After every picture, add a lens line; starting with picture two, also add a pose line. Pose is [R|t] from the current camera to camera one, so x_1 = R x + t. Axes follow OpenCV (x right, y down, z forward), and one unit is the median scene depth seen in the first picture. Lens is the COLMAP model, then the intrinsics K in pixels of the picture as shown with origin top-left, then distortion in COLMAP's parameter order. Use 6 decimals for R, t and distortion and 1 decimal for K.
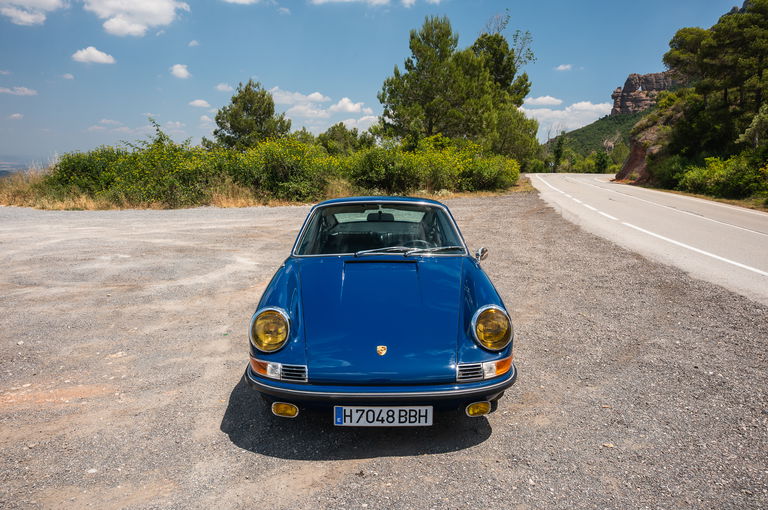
lens RADIAL K [[564.2, 0, 384.0], [0, 564.2, 255.0], [0, 0, 1]] dist [-0.000194, -0.001124]
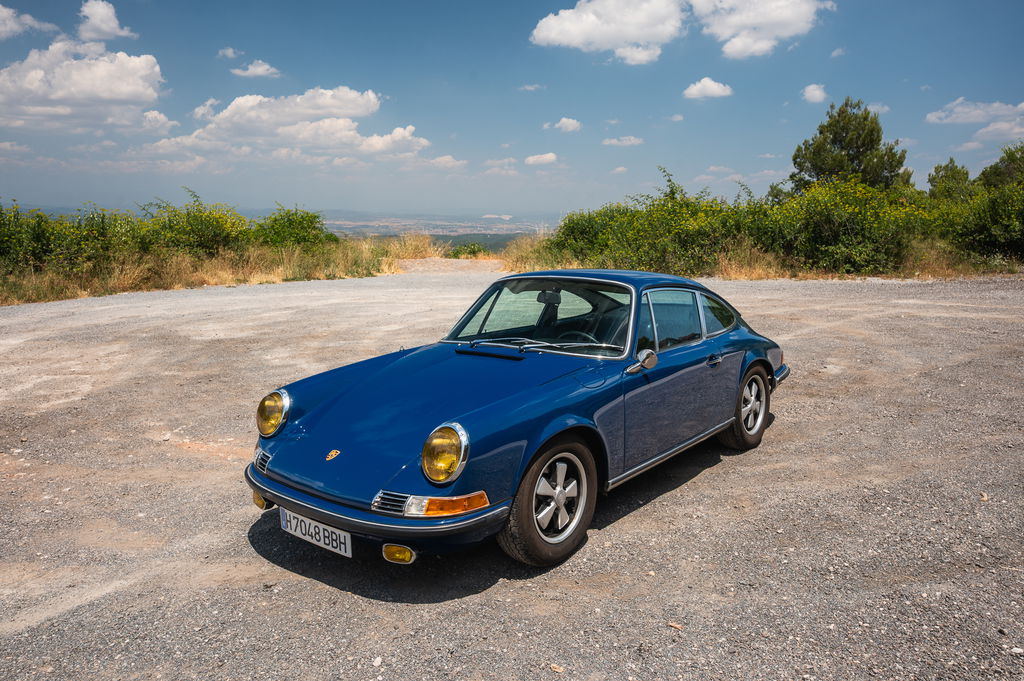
lens RADIAL K [[755.6, 0, 509.5], [0, 755.6, 340.1], [0, 0, 1]] dist [-0.004246, 0.001311]
pose [[0.756094, 0.076087, -0.650025, 0.125048], [-0.077313, 0.996648, 0.026732, -0.007000], [0.649880, 0.030043, 0.759443, 0.043527]]
